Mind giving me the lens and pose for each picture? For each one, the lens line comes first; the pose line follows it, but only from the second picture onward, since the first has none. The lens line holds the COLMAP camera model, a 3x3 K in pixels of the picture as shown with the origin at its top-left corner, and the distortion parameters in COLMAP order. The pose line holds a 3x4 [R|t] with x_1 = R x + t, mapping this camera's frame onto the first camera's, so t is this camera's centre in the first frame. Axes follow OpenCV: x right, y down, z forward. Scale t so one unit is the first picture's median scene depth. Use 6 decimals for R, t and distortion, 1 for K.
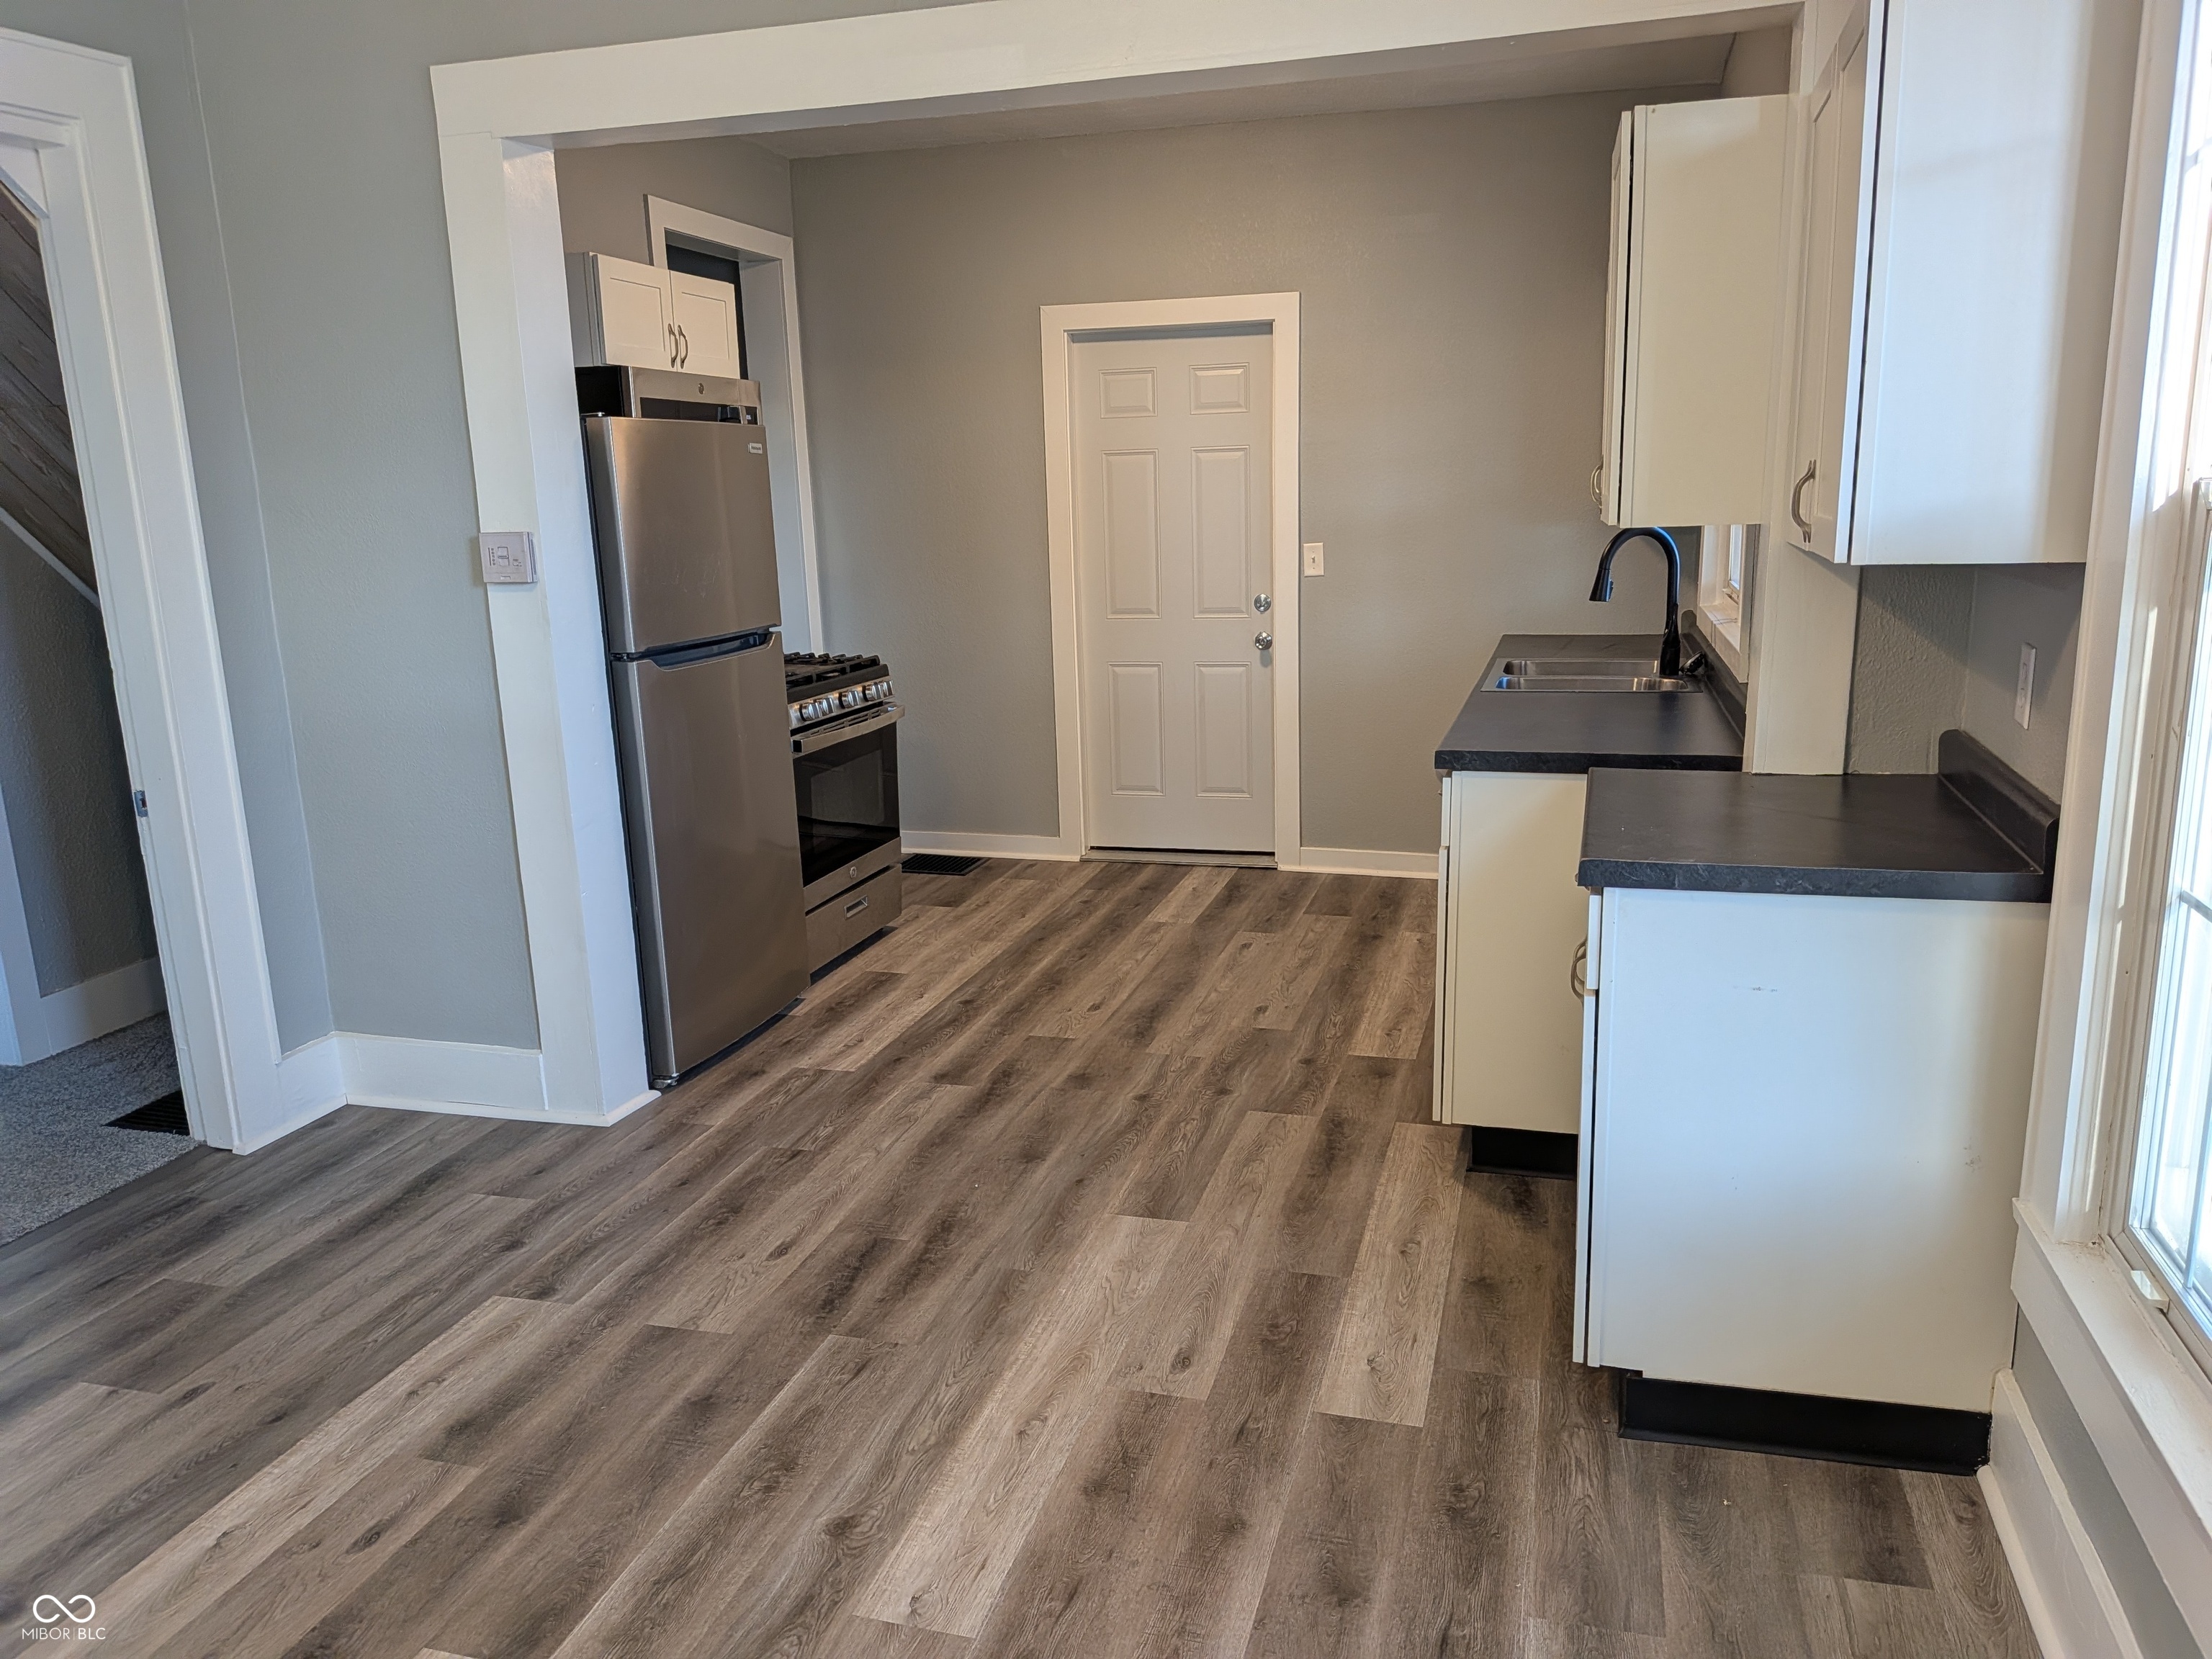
lens RADIAL K [[1603.0, 0, 1132.7], [0, 1603.0, 844.1], [0, 0, 1]] dist [0.082347, -0.140412]
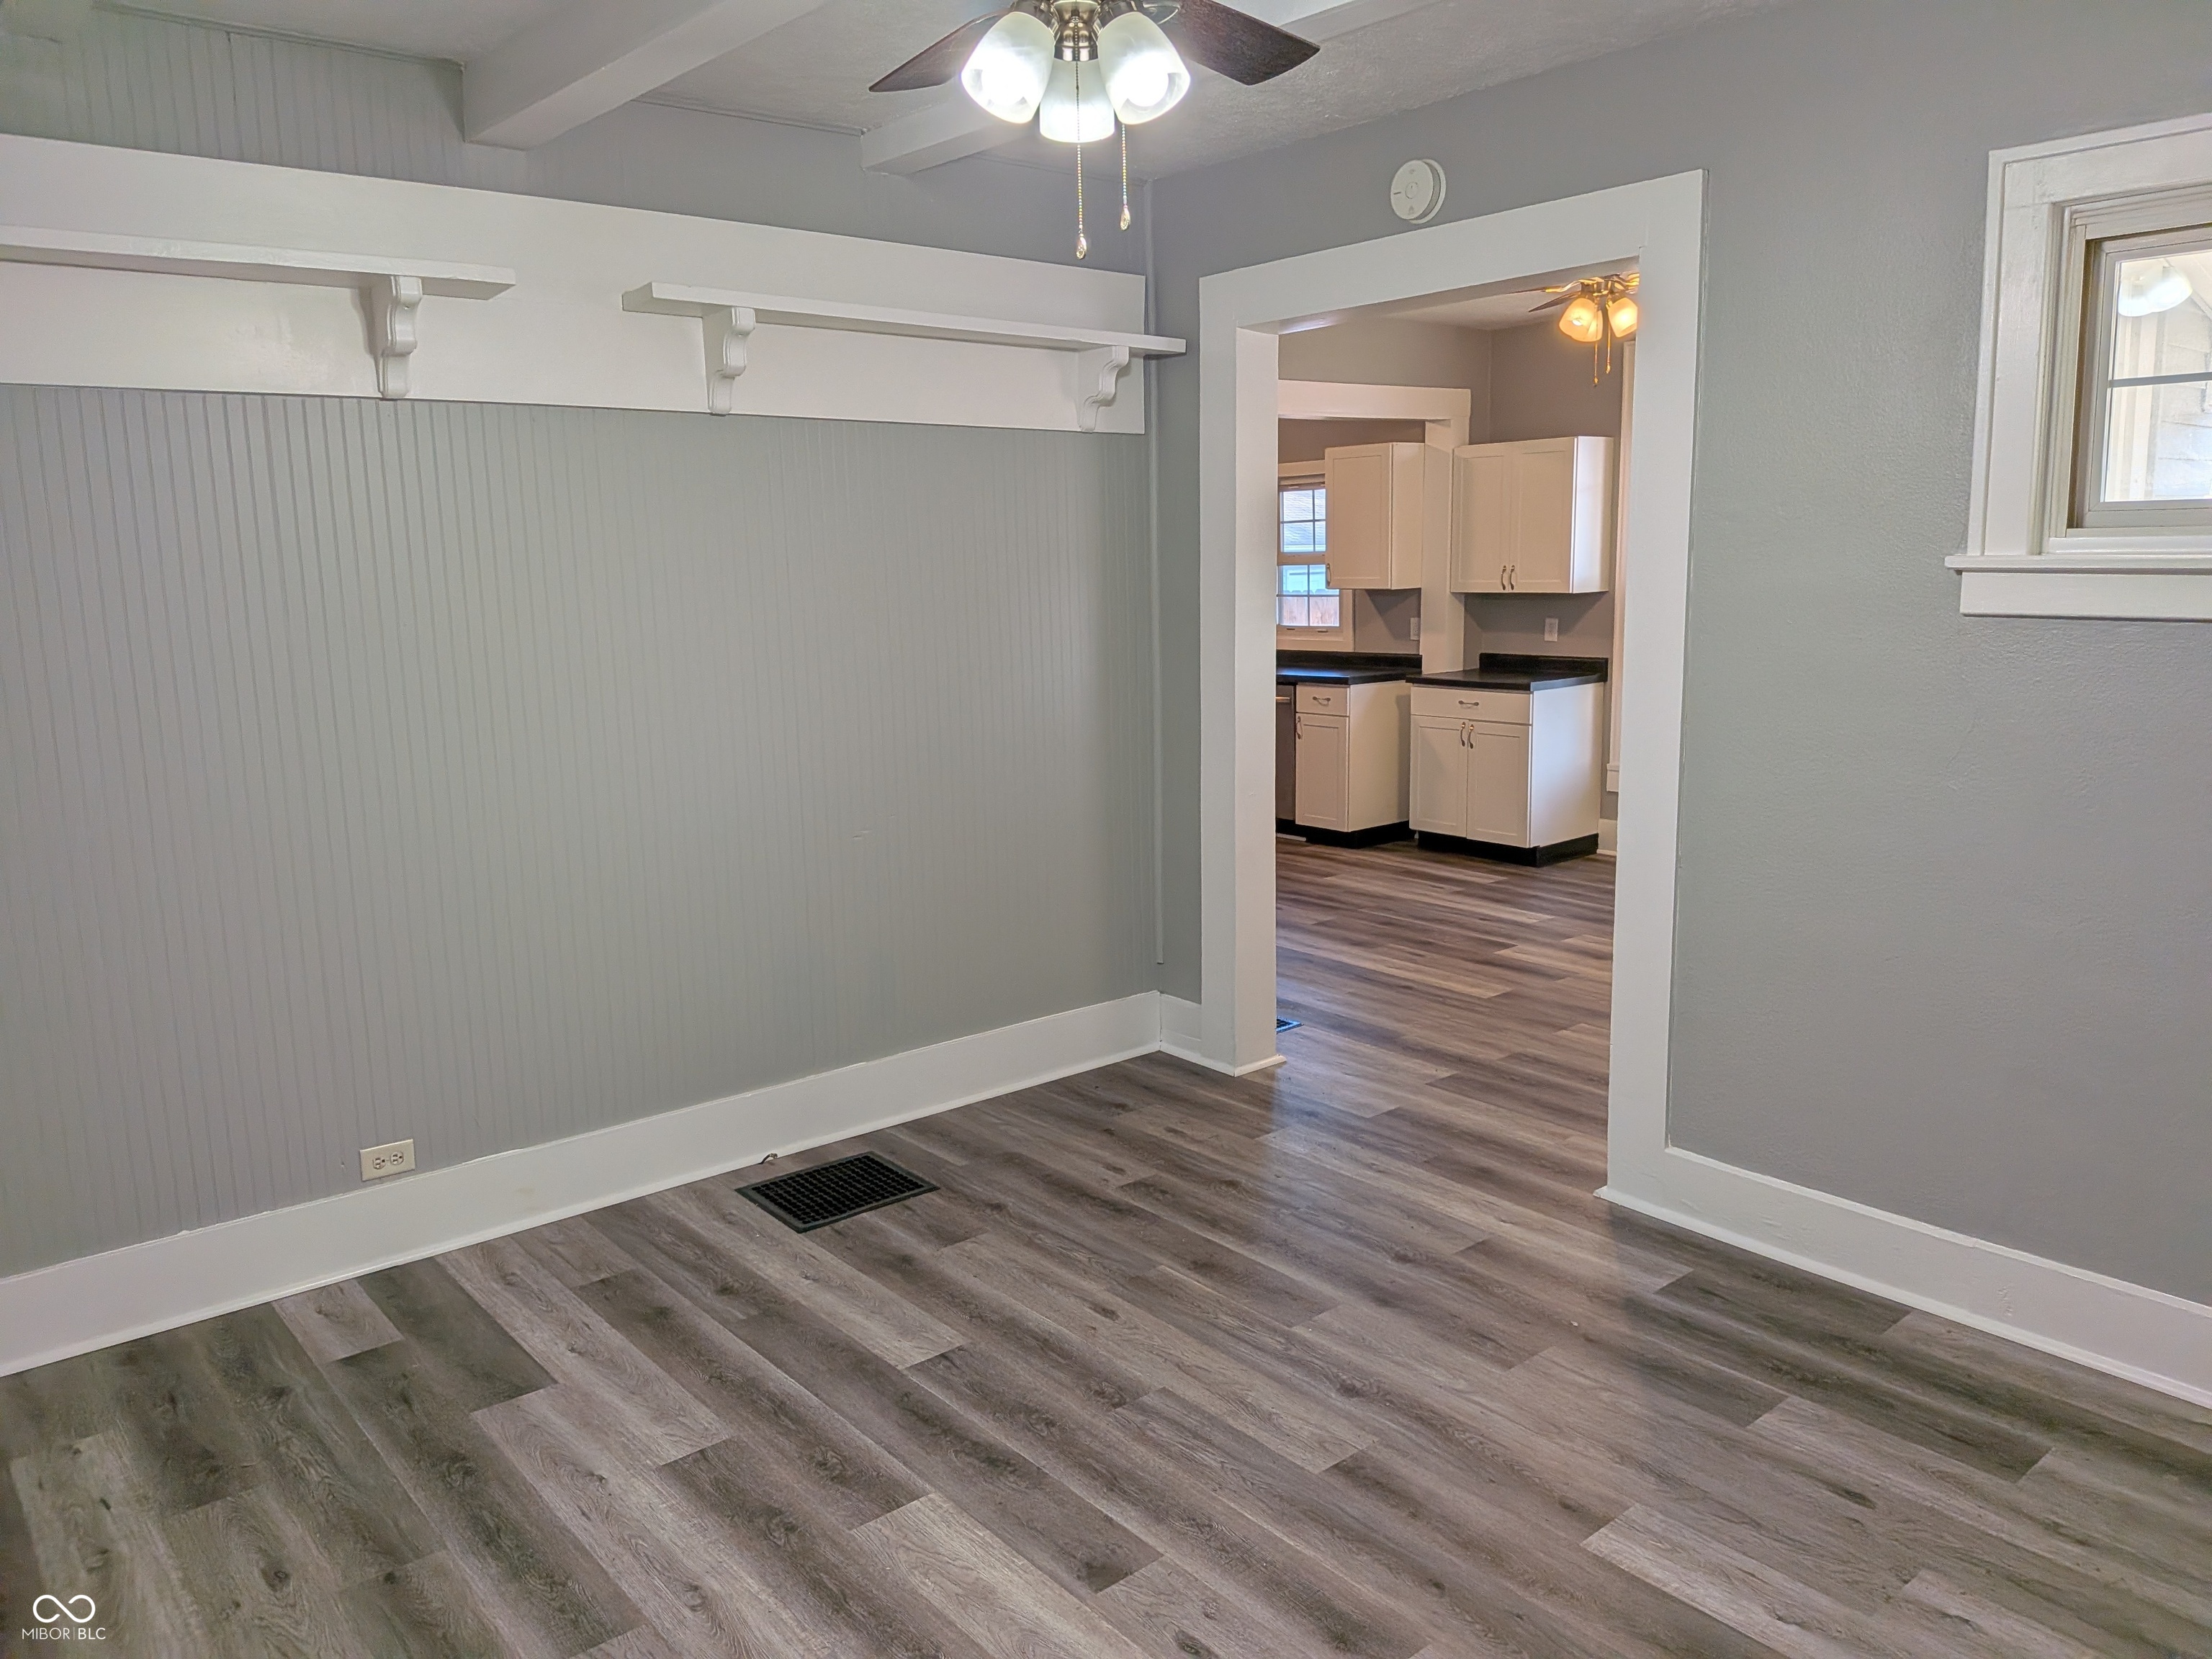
lens RADIAL K [[1591.0, 0, 1094.7], [0, 1591.0, 830.0], [0, 0, 1]] dist [0.079873, -0.139055]
pose [[0.570568, -0.131273, 0.810691, -1.969340], [0.186699, 0.982029, 0.027617, 0.030977], [-0.799747, 0.135598, 0.584823, -0.109908]]
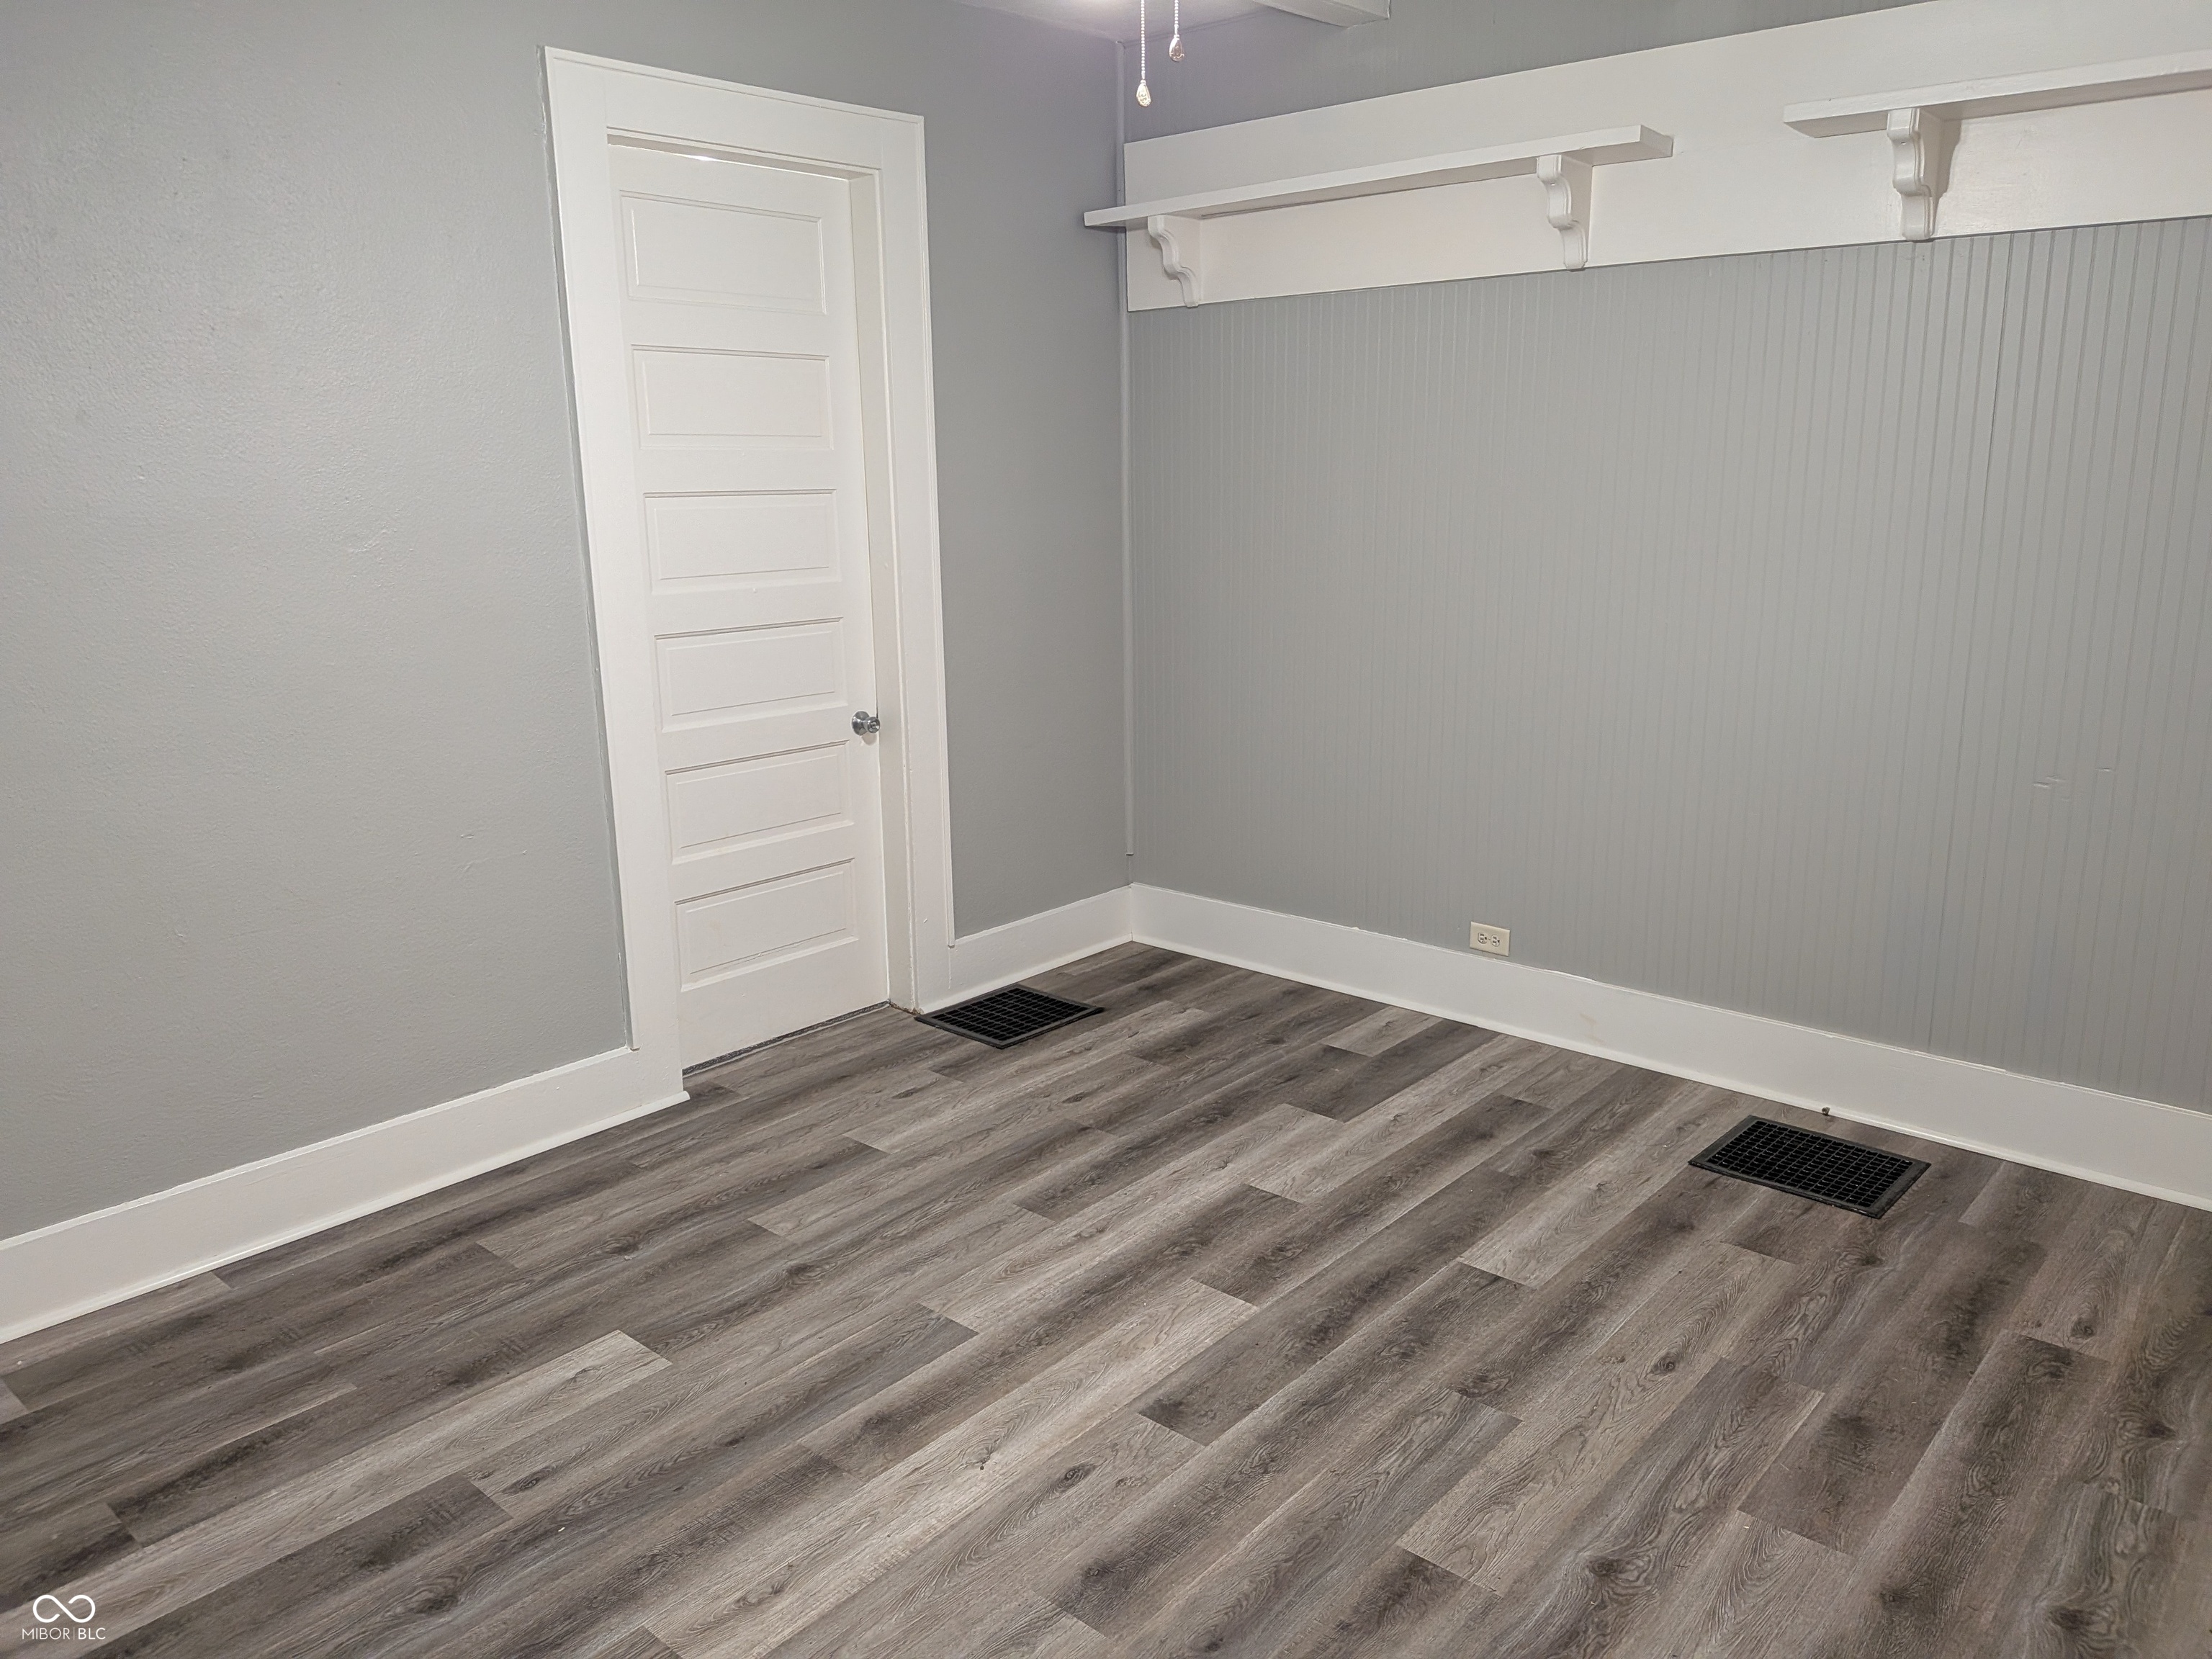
lens RADIAL K [[1579.8, 0, 1084.1], [0, 1579.8, 826.5], [0, 0, 1]] dist [0.081070, -0.141500]
pose [[0.898830, 0.112984, -0.423485, -1.151704], [-0.105553, 0.993566, 0.041047, 0.085682], [0.425398, 0.007806, 0.904973, -0.338539]]
